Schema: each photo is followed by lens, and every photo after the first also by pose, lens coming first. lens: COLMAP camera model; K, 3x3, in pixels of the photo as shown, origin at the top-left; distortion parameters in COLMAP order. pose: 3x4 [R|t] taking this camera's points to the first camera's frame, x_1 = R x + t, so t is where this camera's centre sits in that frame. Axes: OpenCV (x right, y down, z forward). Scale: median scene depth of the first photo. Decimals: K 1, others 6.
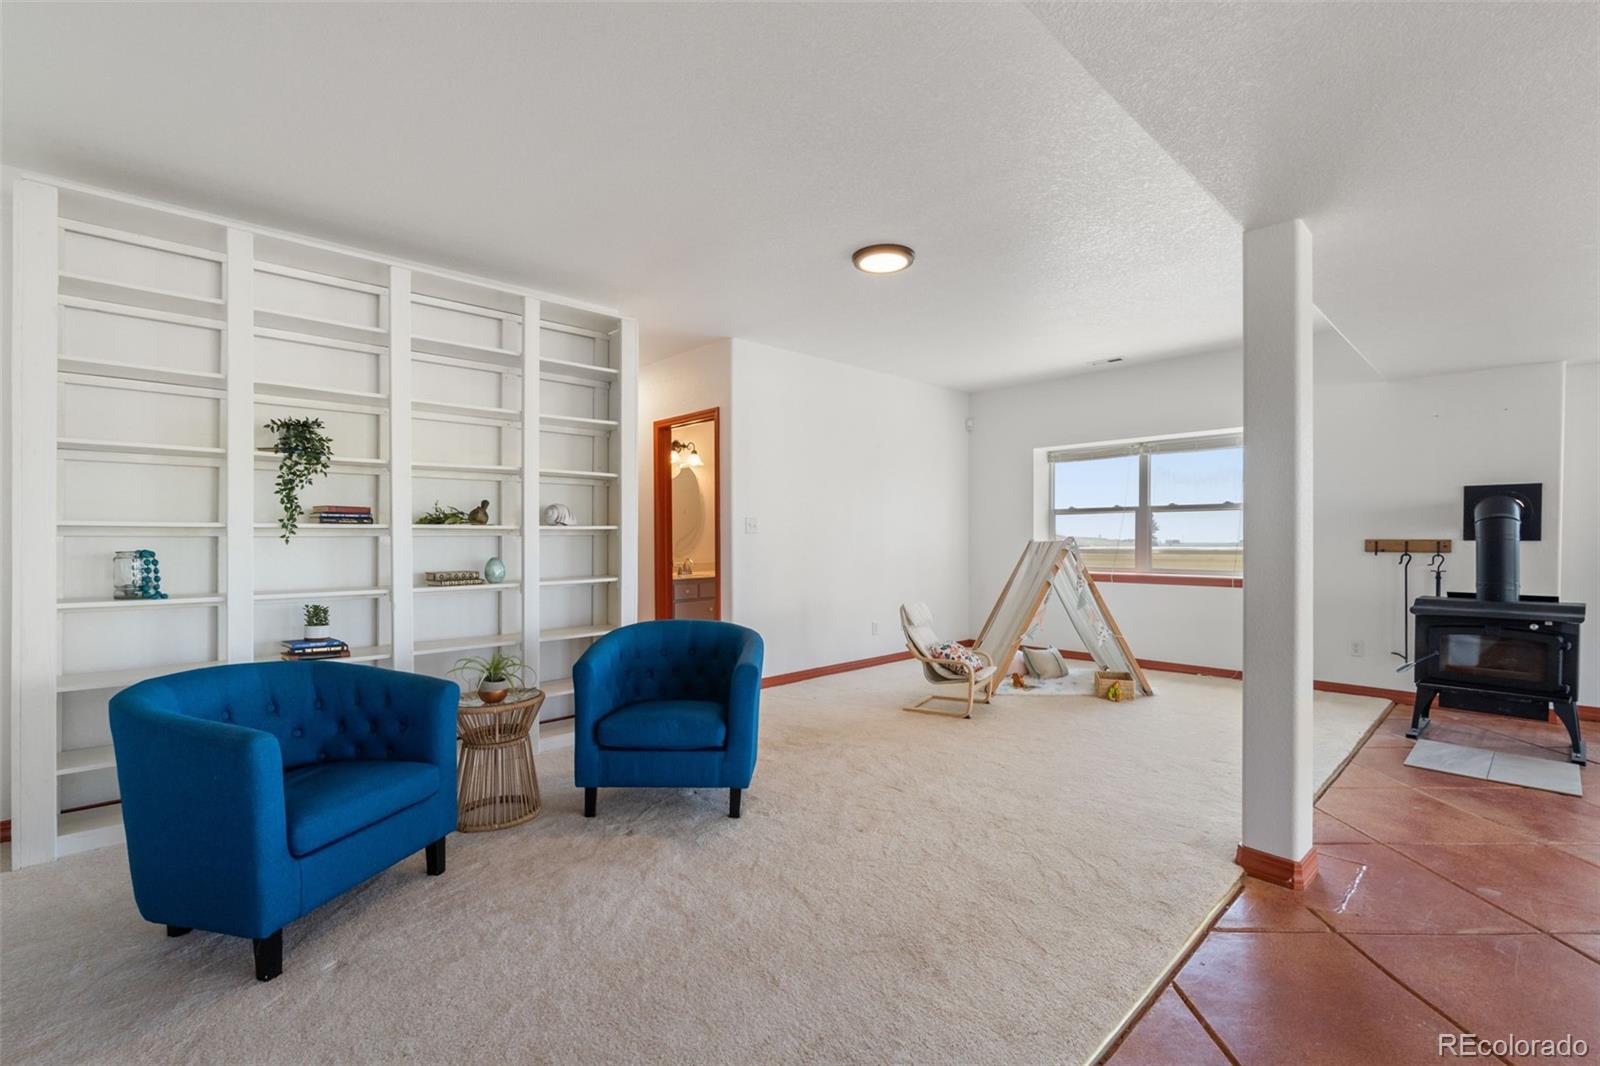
lens RADIAL K [[707.1, 0, 807.6], [0, 707.1, 534.9], [0, 0, 1]] dist [-0.003681, 0.001336]
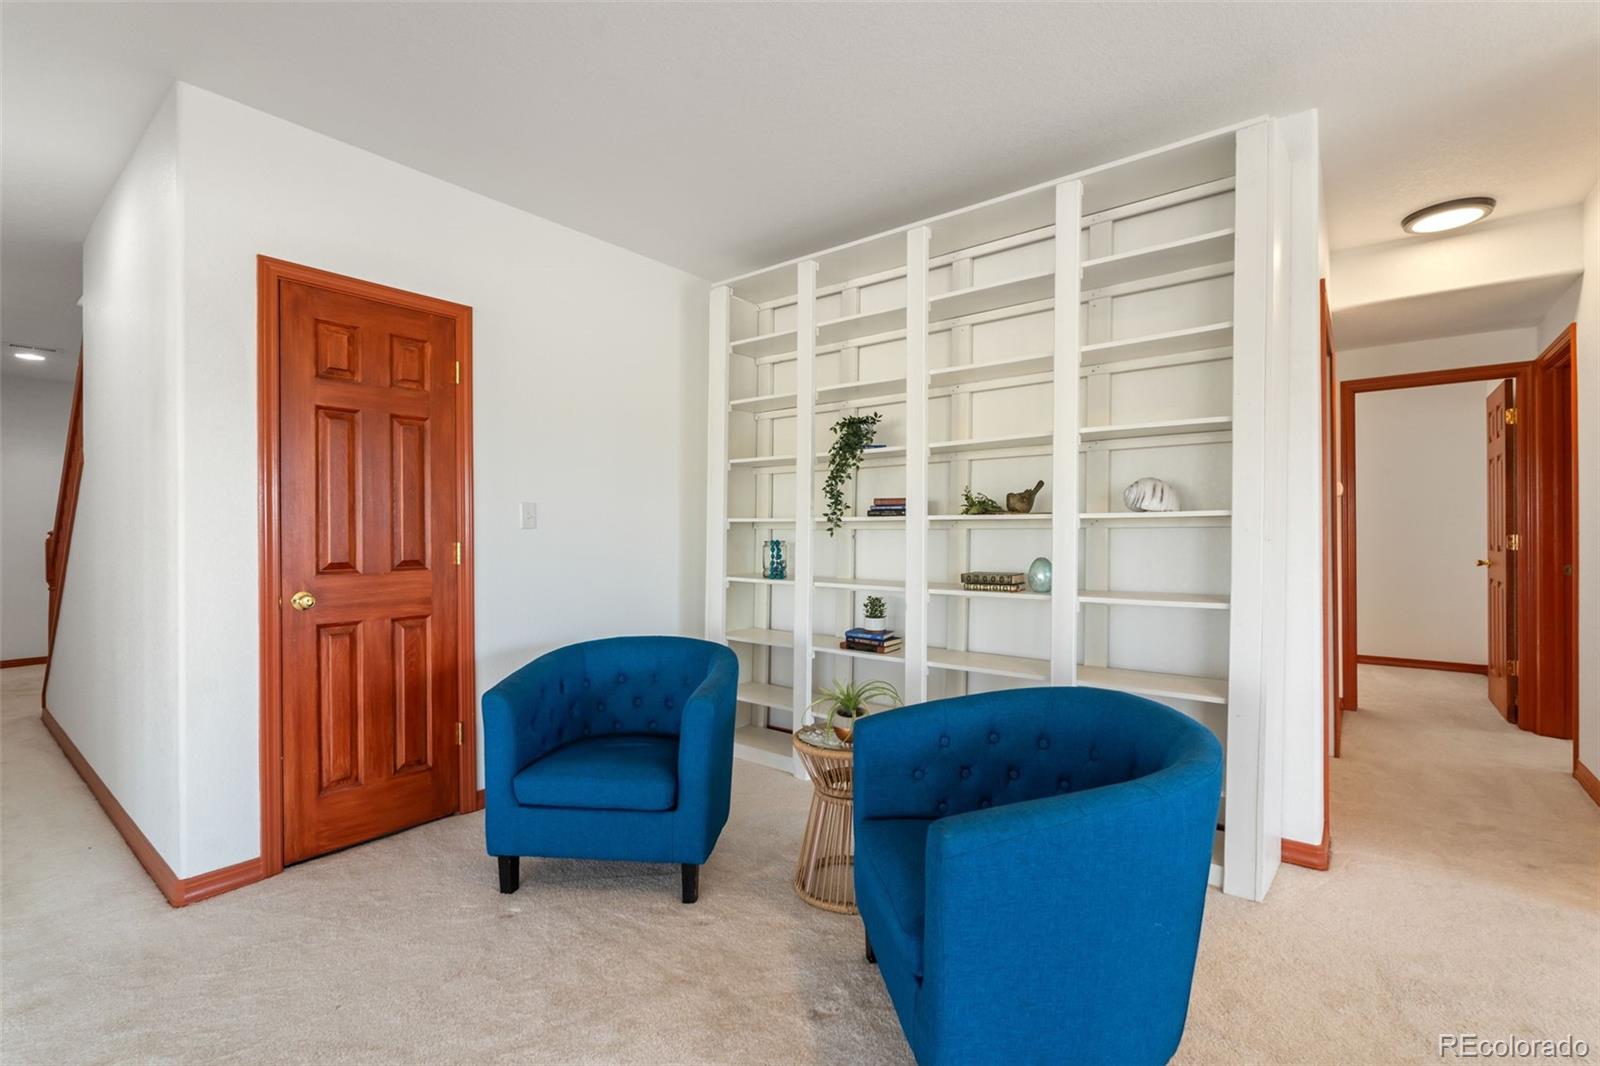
lens RADIAL K [[707.1, 0, 809.8], [0, 707.1, 531.6], [0, 0, 1]] dist [-0.003681, 0.001336]
pose [[0.137411, 0.007405, -0.990486, 0.311521], [0.006653, 0.999943, 0.008398, -0.003920], [0.990492, -0.007743, 0.137354, 0.807724]]
